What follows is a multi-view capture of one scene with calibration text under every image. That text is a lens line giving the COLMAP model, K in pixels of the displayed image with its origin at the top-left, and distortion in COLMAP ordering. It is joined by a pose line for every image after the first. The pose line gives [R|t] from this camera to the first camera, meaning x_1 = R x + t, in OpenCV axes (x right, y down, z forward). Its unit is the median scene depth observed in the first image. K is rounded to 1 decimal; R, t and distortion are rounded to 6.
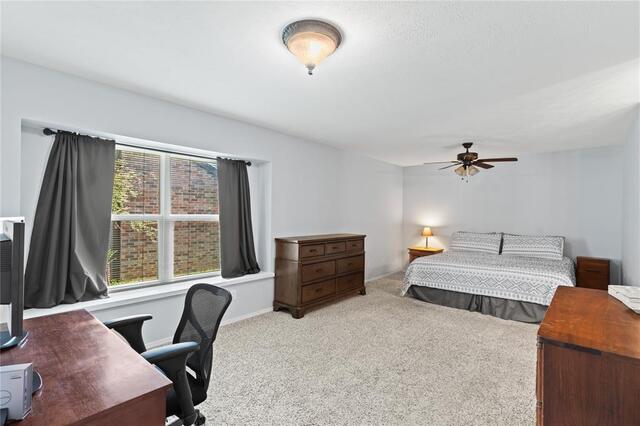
lens RADIAL K [[303.4, 0, 318.2], [0, 303.4, 211.4], [0, 0, 1]] dist [0.003728, 0.000048]
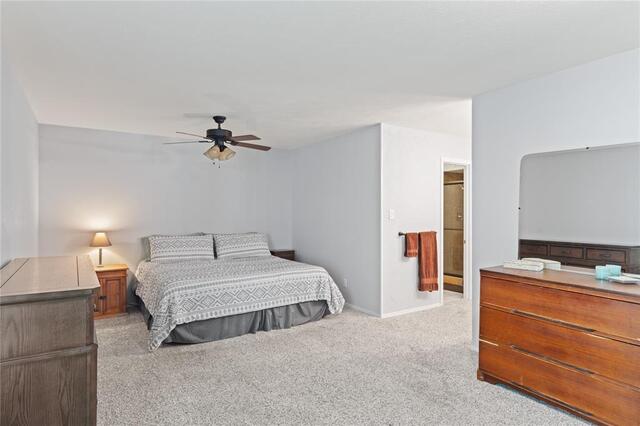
lens RADIAL K [[371.5, 0, 320.0], [0, 371.5, 212.7], [0, 0, 1]] dist [-0.028793, -0.000110]
pose [[0.260569, -0.009582, 0.965408, -0.377812], [-0.004802, 0.999926, 0.011221, 0.003616], [-0.965443, -0.007559, 0.260504, 0.584826]]
